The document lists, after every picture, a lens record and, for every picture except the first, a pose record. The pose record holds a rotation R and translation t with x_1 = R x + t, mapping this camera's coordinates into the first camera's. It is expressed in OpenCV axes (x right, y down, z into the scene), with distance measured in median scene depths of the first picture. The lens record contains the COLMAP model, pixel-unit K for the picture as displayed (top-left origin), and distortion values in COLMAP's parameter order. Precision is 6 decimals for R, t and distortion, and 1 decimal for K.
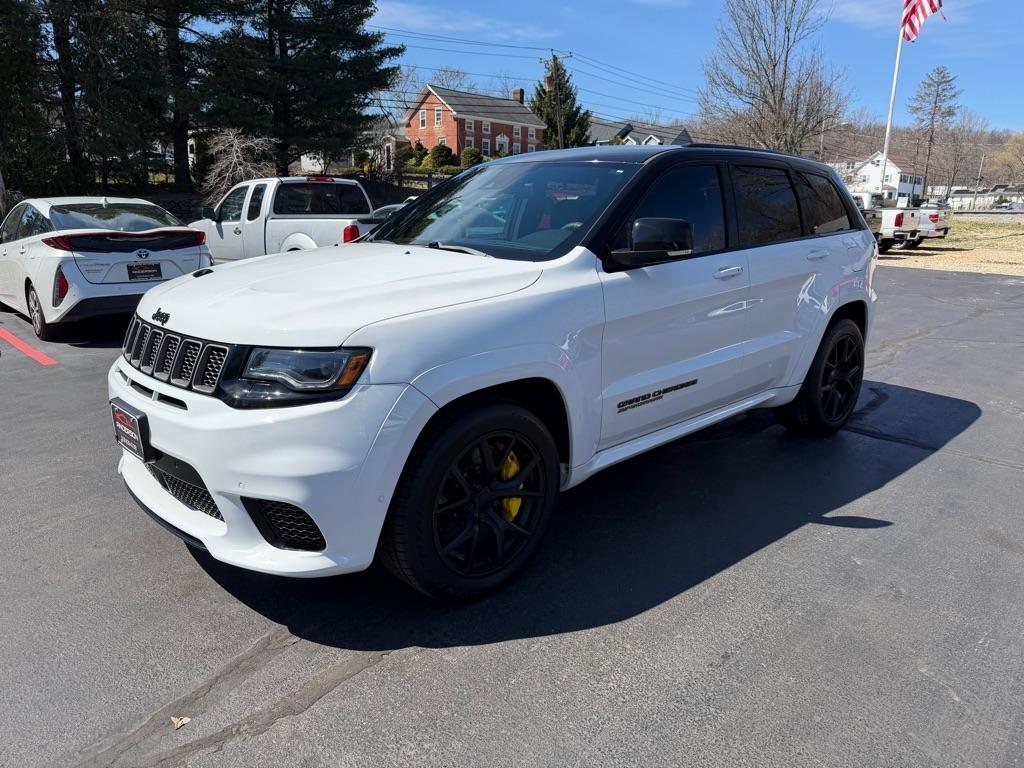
lens RADIAL K [[728.2, 0, 521.6], [0, 728.2, 394.0], [0, 0, 1]] dist [0.023823, -0.029103]
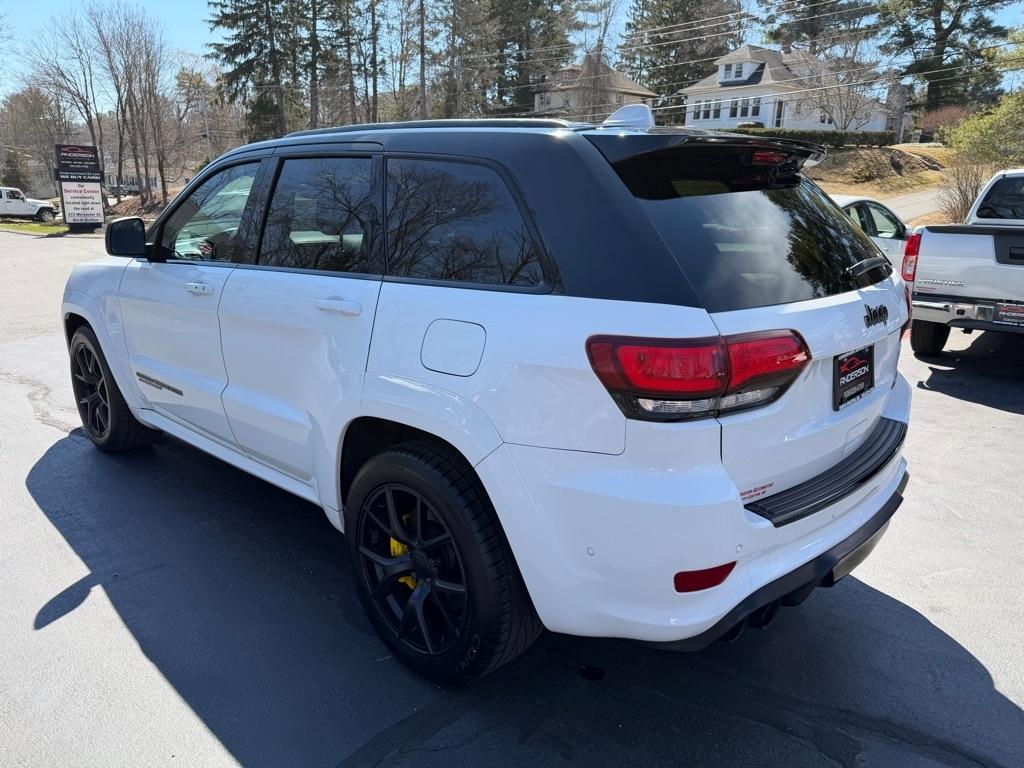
lens RADIAL K [[728.2, 0, 507.0], [0, 728.2, 380.9], [0, 0, 1]] dist [0.023823, -0.029103]
pose [[0.032421, 0.242987, -0.969487, 0.925197], [-0.257177, 0.939364, 0.226837, -0.281214], [0.965820, 0.241976, 0.092946, 1.039459]]
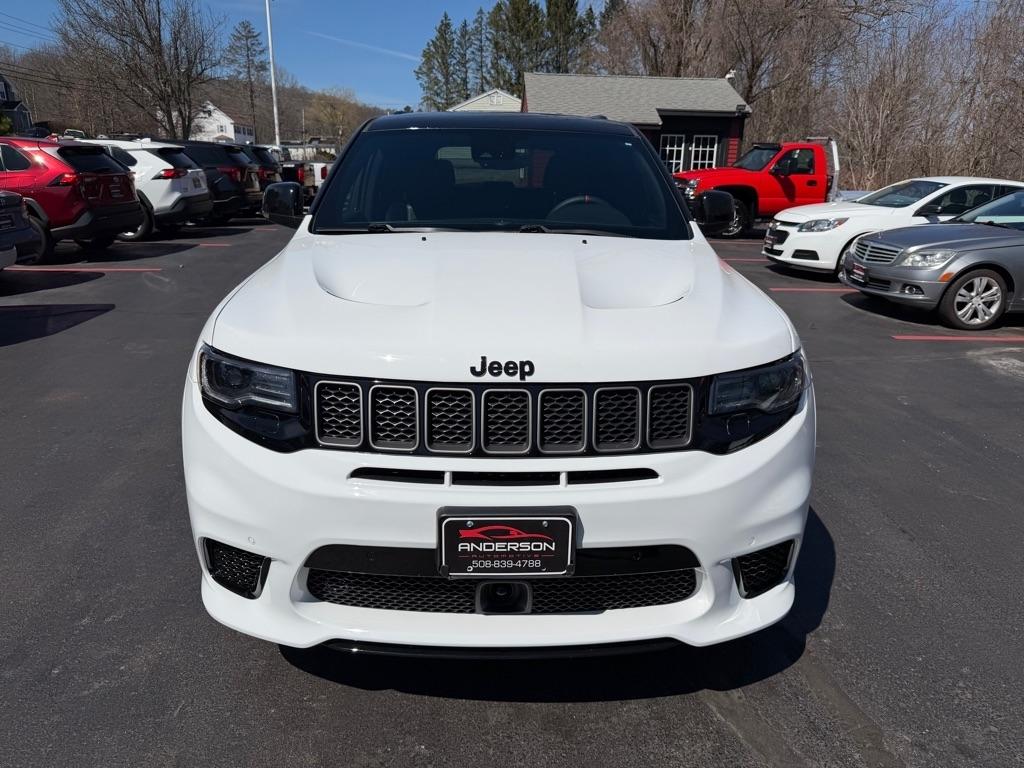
lens RADIAL K [[728.2, 0, 514.9], [0, 728.2, 386.9], [0, 0, 1]] dist [0.023823, -0.029103]
pose [[0.670904, -0.220513, 0.707999, -0.580541], [0.180976, 0.974582, 0.132049, -0.105604], [-0.719122, 0.039539, 0.693758, 0.319136]]
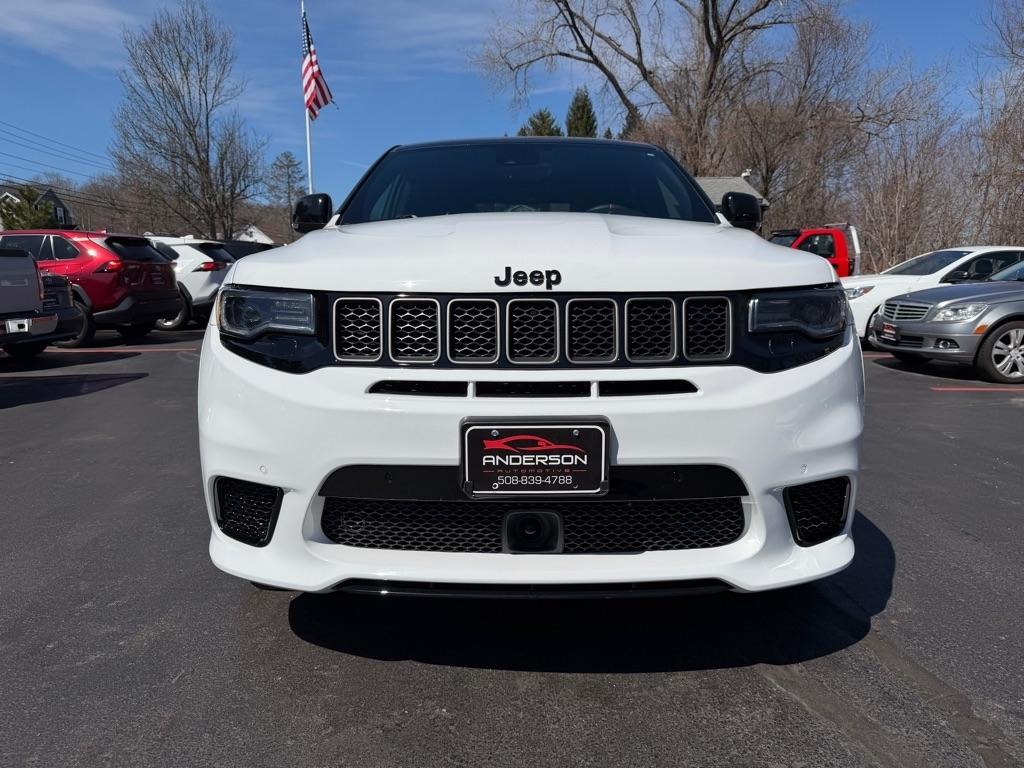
lens RADIAL K [[728.2, 0, 515.6], [0, 728.2, 384.5], [0, 0, 1]] dist [0.023823, -0.029103]
pose [[0.694742, -0.121924, 0.708850, -0.583420], [0.195719, 0.980386, -0.023195, -0.000498], [-0.692118, 0.154850, 0.704978, 0.343629]]
